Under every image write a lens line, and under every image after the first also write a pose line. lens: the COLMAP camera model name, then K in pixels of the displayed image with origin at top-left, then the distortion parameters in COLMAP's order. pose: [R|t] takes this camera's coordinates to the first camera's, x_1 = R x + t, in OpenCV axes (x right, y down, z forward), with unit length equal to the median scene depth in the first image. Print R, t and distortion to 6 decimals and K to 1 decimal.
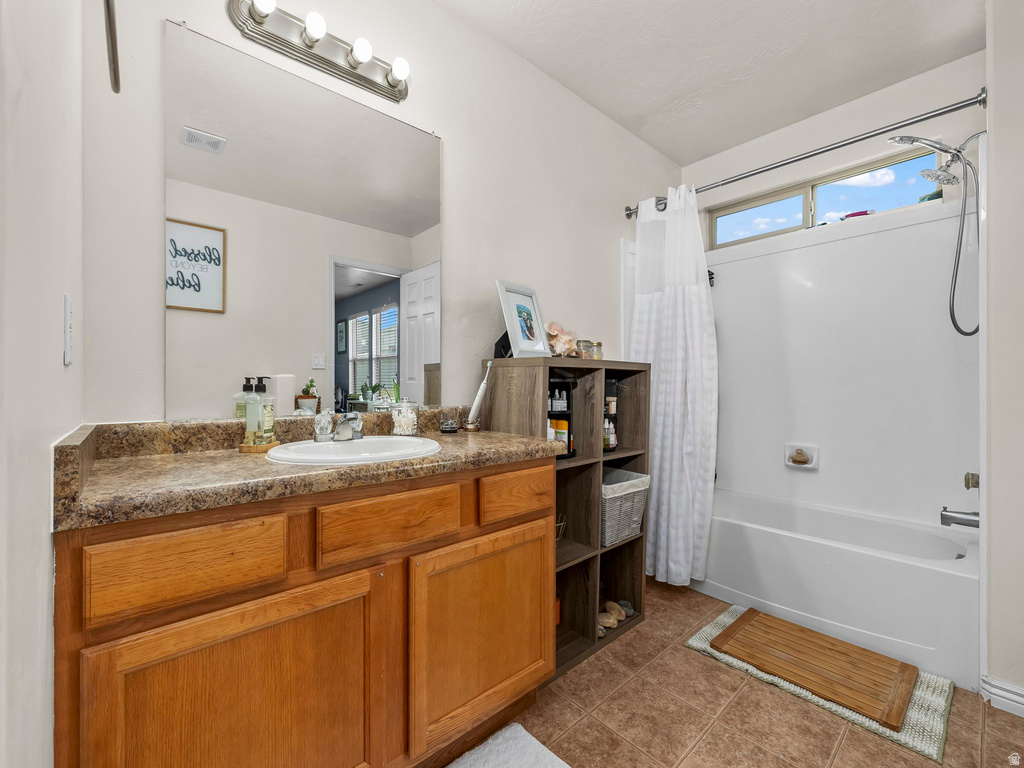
lens RADIAL K [[431.6, 0, 506.4], [0, 431.6, 383.6], [0, 0, 1]] dist [0.001294, 0.000259]
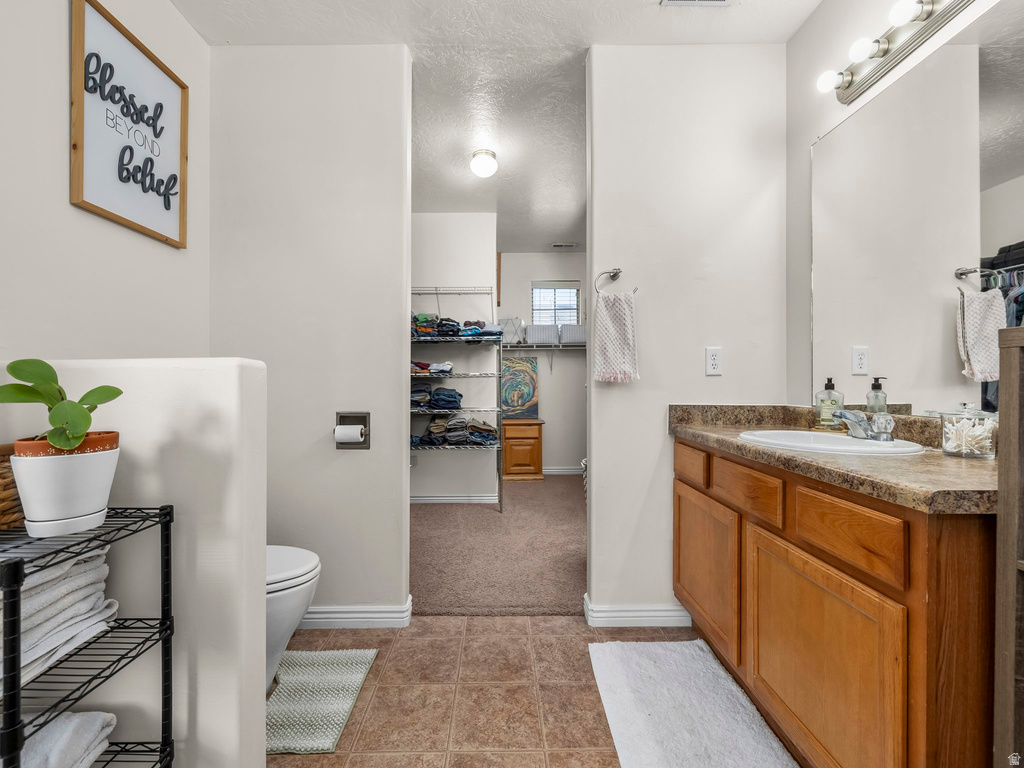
lens RADIAL K [[431.6, 0, 506.4], [0, 431.6, 383.6], [0, 0, 1]] dist [0.001294, 0.000259]
pose [[-0.650176, 0.000023, -0.759784, 0.928777], [0.002296, 0.999995, -0.001934, -0.000280], [0.759780, -0.003002, -0.650173, 1.782007]]
